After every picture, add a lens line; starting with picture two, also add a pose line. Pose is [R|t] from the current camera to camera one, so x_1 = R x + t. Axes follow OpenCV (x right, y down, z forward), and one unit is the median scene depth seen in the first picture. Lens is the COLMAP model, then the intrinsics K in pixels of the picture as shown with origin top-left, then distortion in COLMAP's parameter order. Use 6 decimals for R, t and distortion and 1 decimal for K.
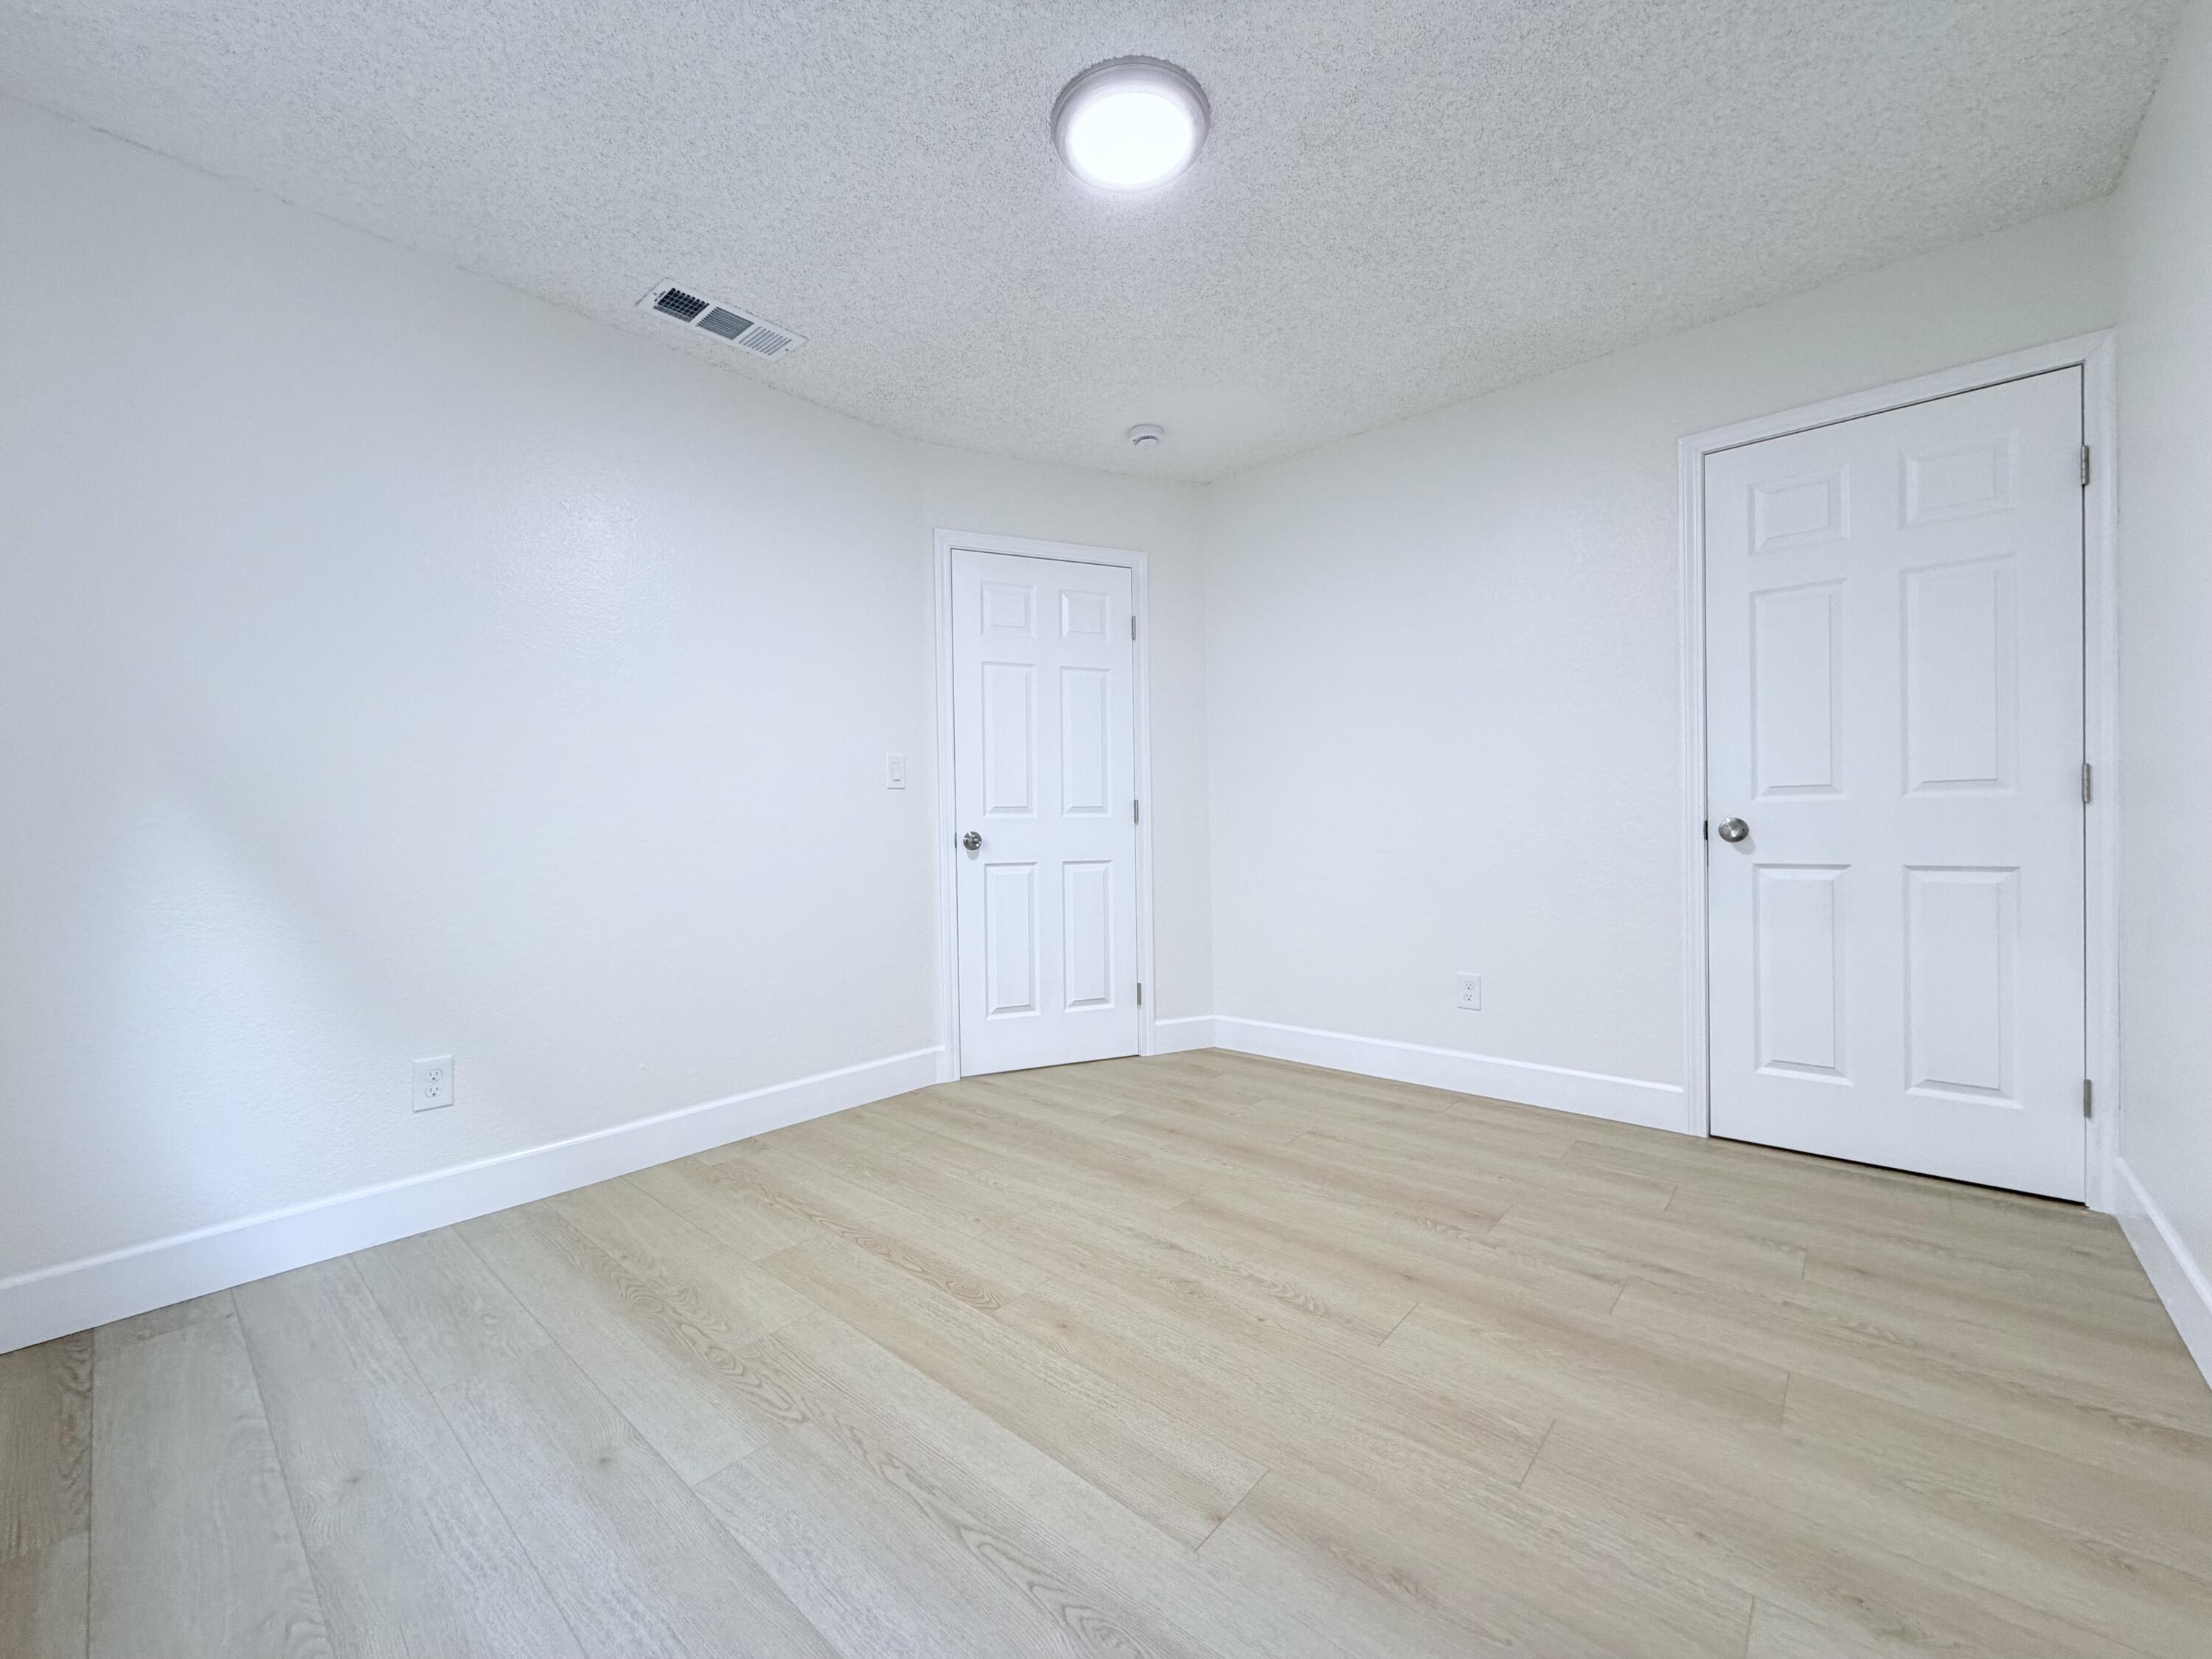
lens RADIAL K [[884.6, 0, 1102.2], [0, 884.6, 834.1], [0, 0, 1]] dist [-0.000734, 0.000427]
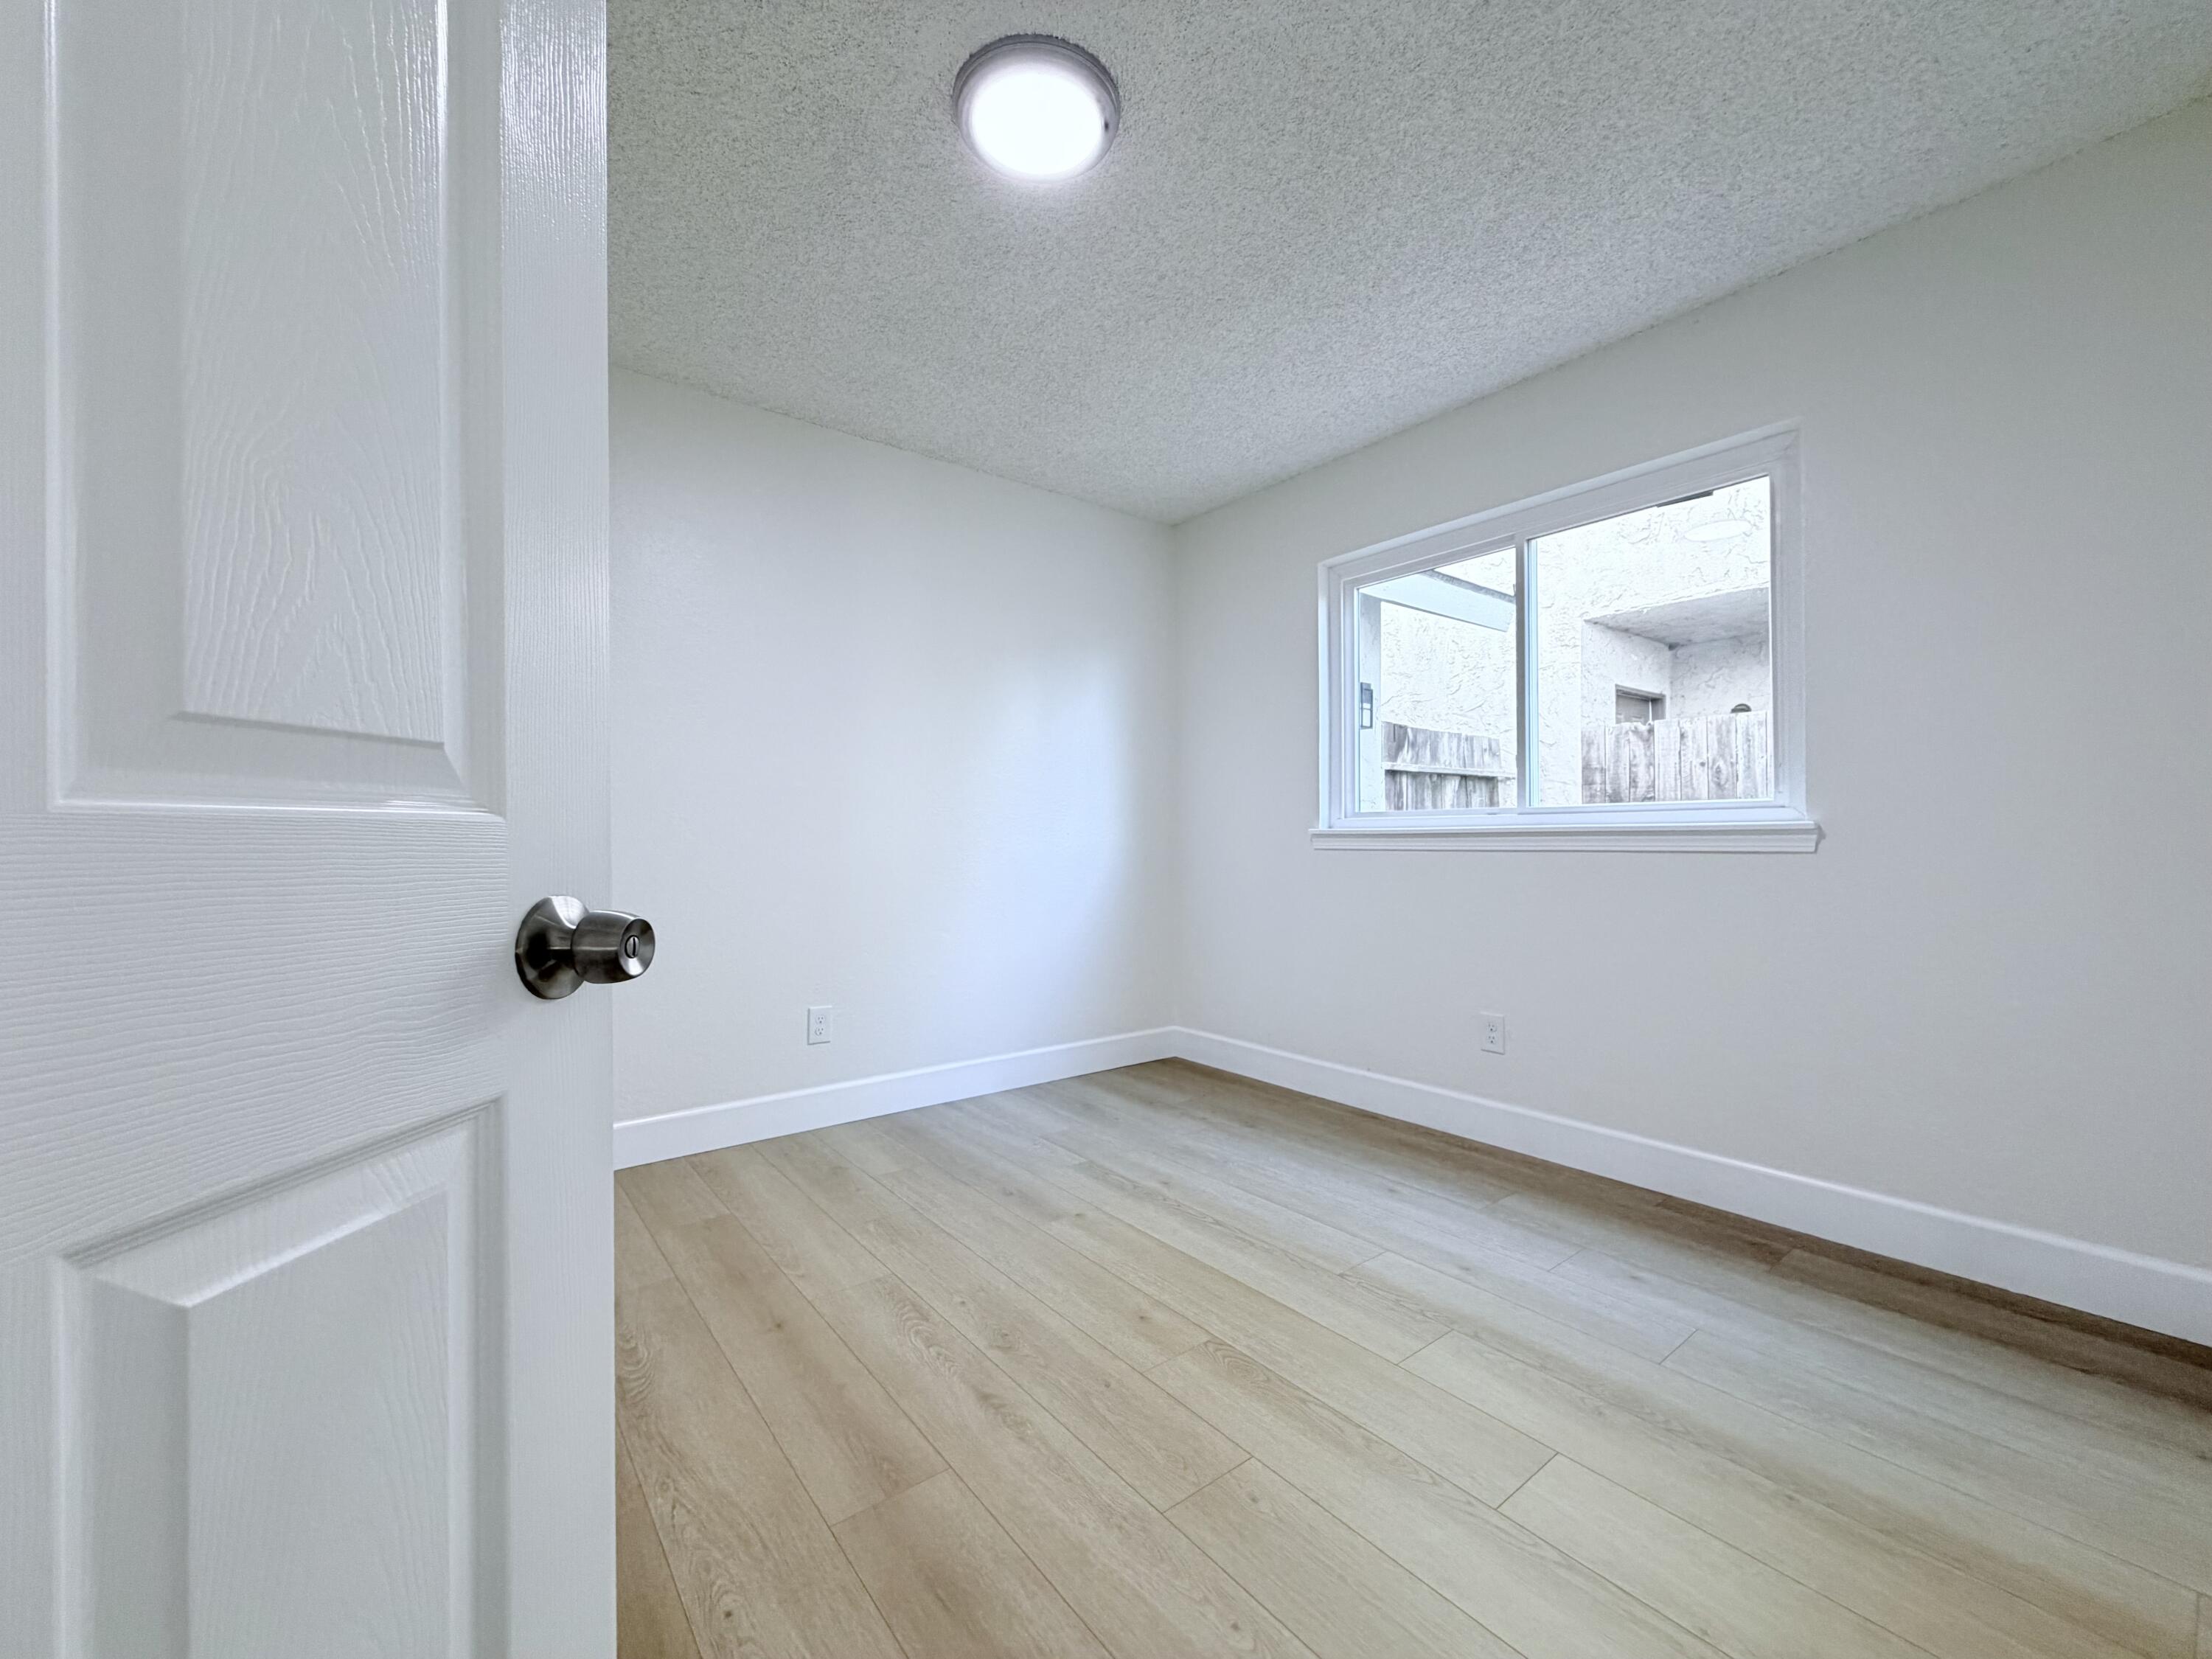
lens RADIAL K [[881.5, 0, 1106.0], [0, 881.5, 829.5], [0, 0, 1]] dist [-0.000443, 0.000087]
pose [[-0.983217, 0.024369, 0.180805, -0.186328], [0.024368, 0.999701, -0.002227, -0.025160], [-0.180805, 0.002216, -0.983516, 1.854397]]
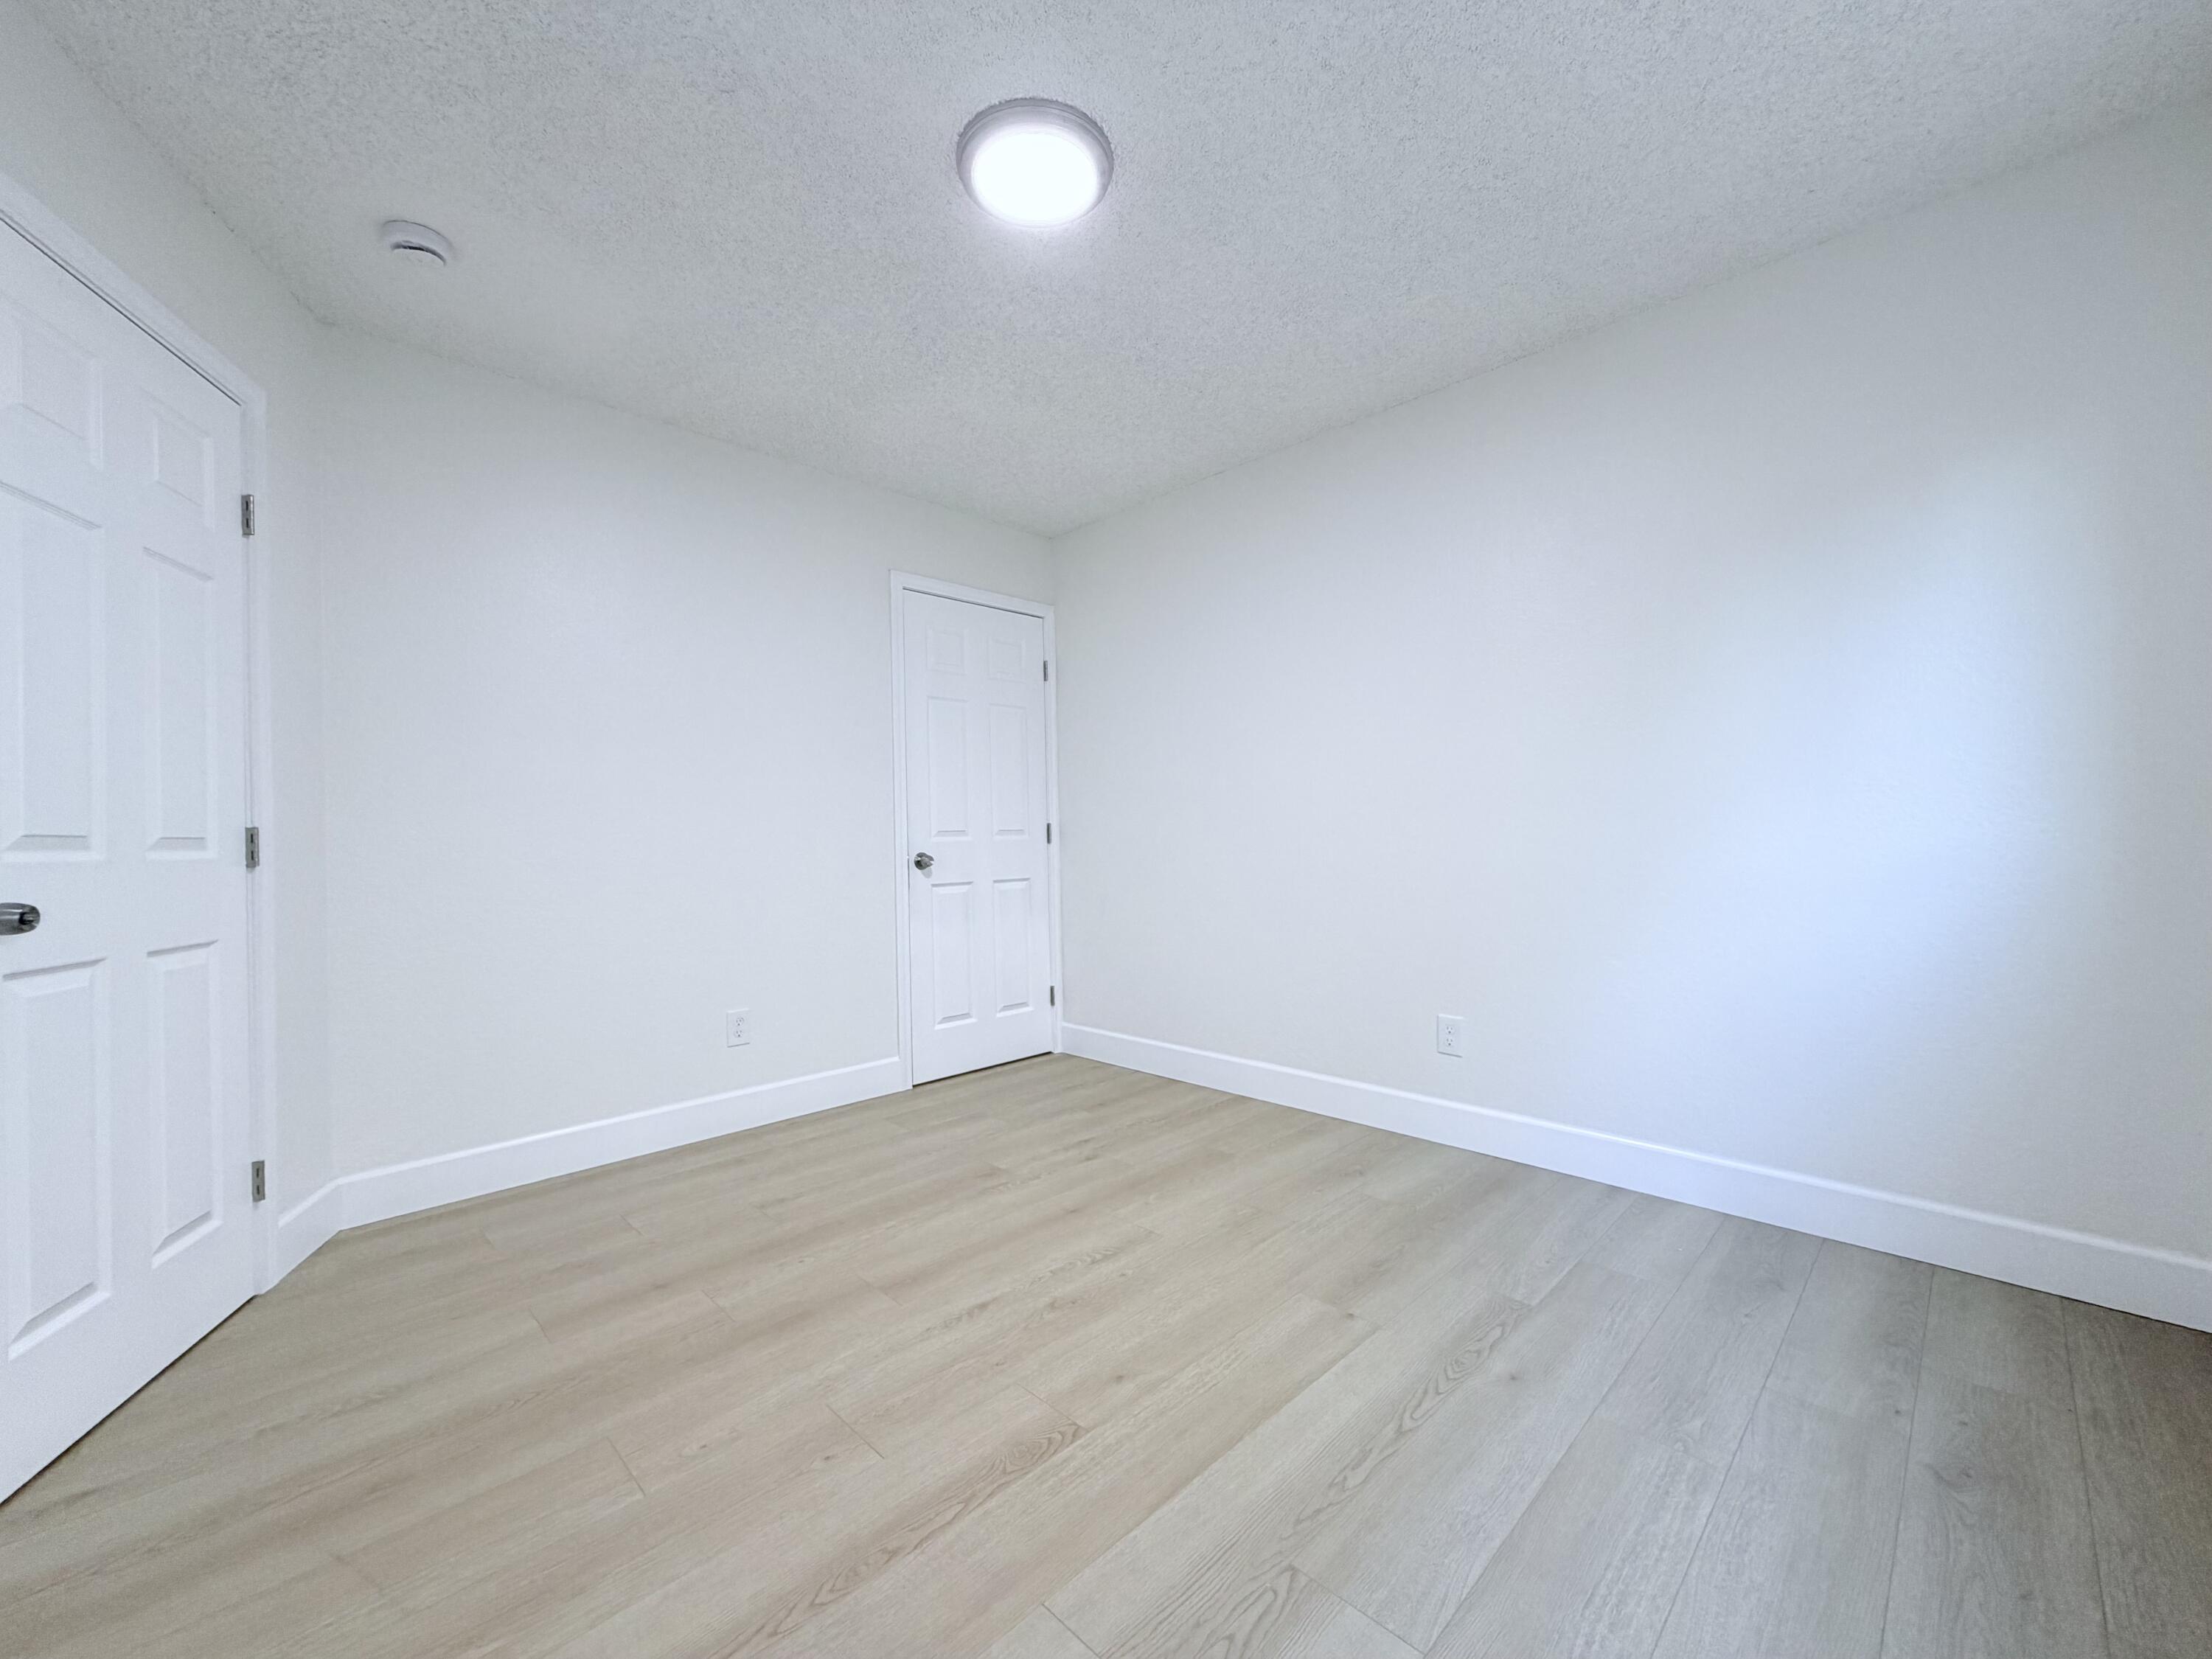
lens RADIAL K [[884.6, 0, 1102.2], [0, 884.6, 834.1], [0, 0, 1]] dist [-0.000734, 0.000427]
pose [[0.065269, 0.018748, 0.997692, -0.920662], [0.029153, 0.999361, -0.020686, -0.013833], [-0.997442, 0.030436, 0.064681, 0.850535]]
